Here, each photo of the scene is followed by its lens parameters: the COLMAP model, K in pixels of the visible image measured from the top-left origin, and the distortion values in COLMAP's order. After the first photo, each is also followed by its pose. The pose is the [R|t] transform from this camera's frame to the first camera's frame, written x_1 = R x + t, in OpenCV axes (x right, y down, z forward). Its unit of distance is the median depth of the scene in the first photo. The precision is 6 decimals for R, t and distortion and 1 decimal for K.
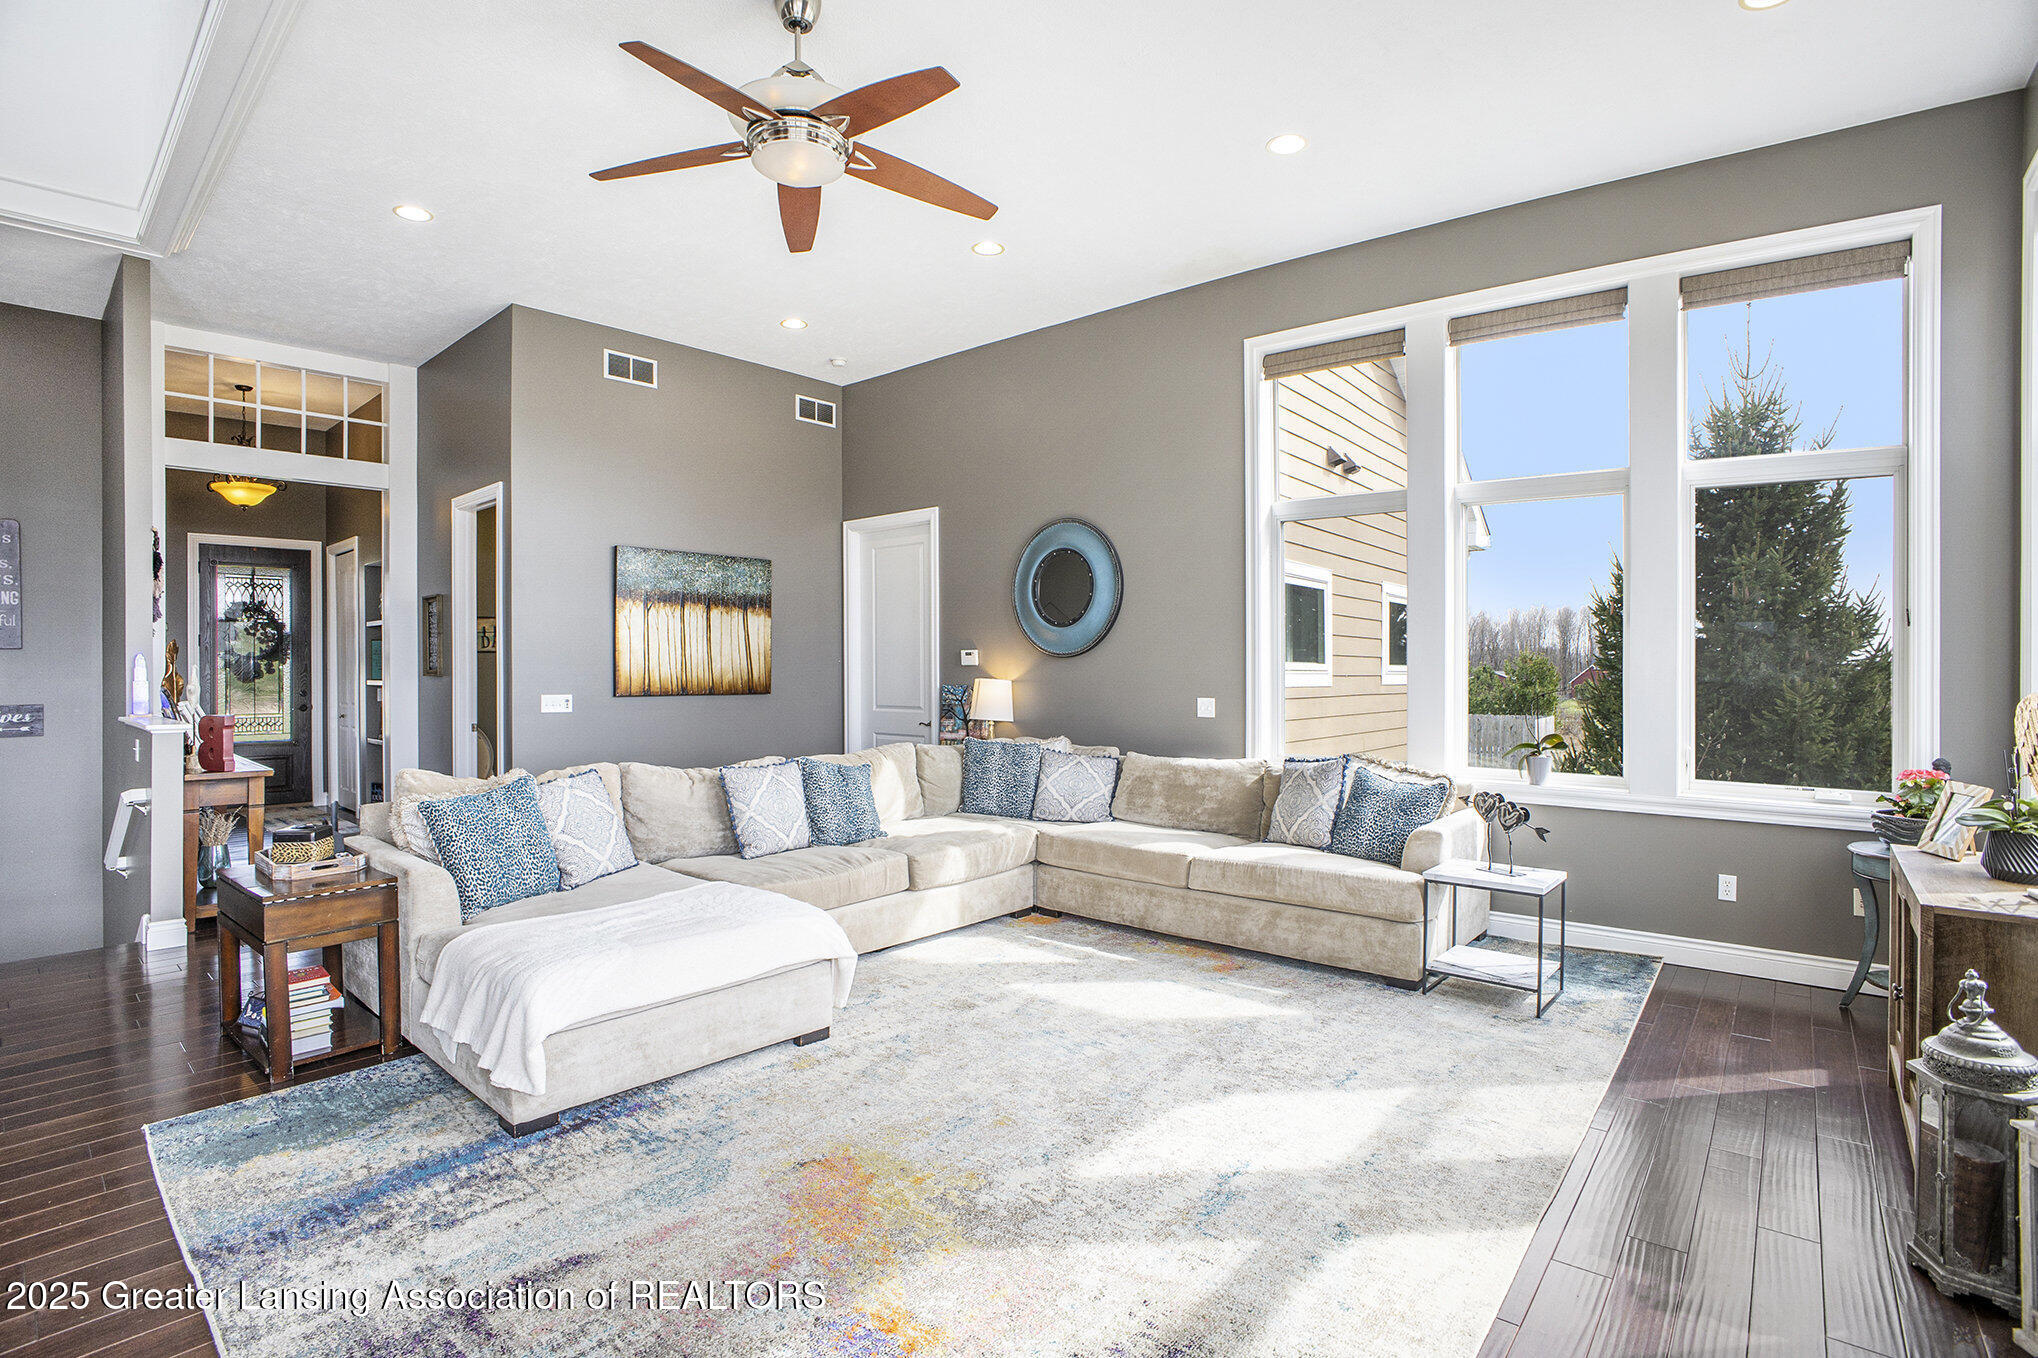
lens RADIAL K [[980.4, 0, 1032.1], [0, 980.4, 686.7], [0, 0, 1]] dist [-0.044735, -0.000008]
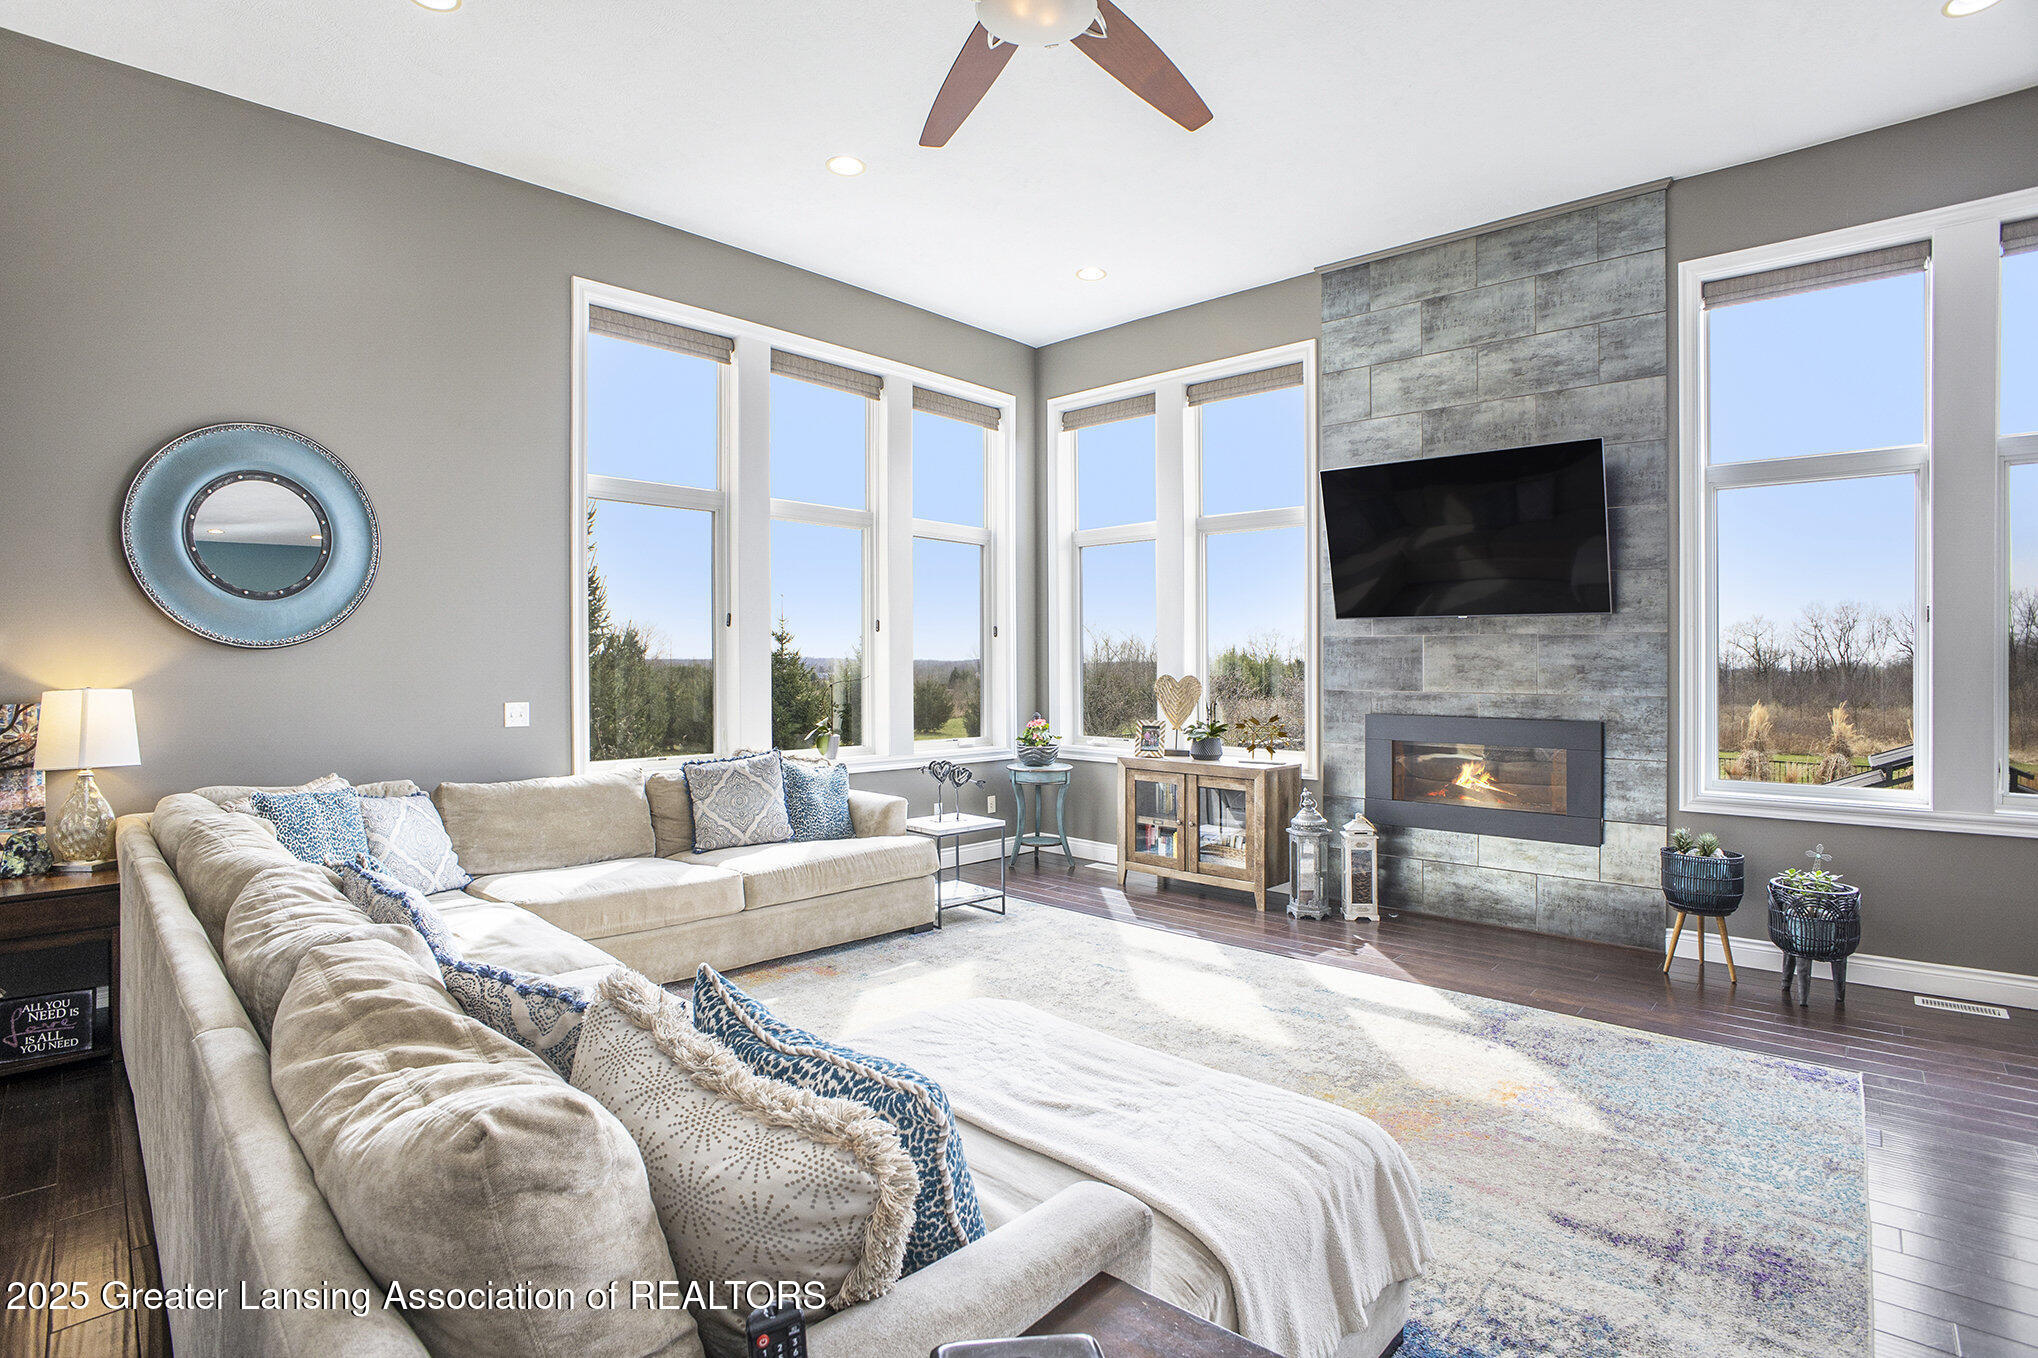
lens RADIAL K [[980.4, 0, 1030.6], [0, 980.4, 658.8], [0, 0, 1]] dist [-0.044735, -0.000008]
pose [[0.109895, -0.000033, 0.993943, -0.790861], [0.023465, 0.999721, -0.002561, -0.017997], [-0.993666, 0.023605, 0.109865, 0.722645]]
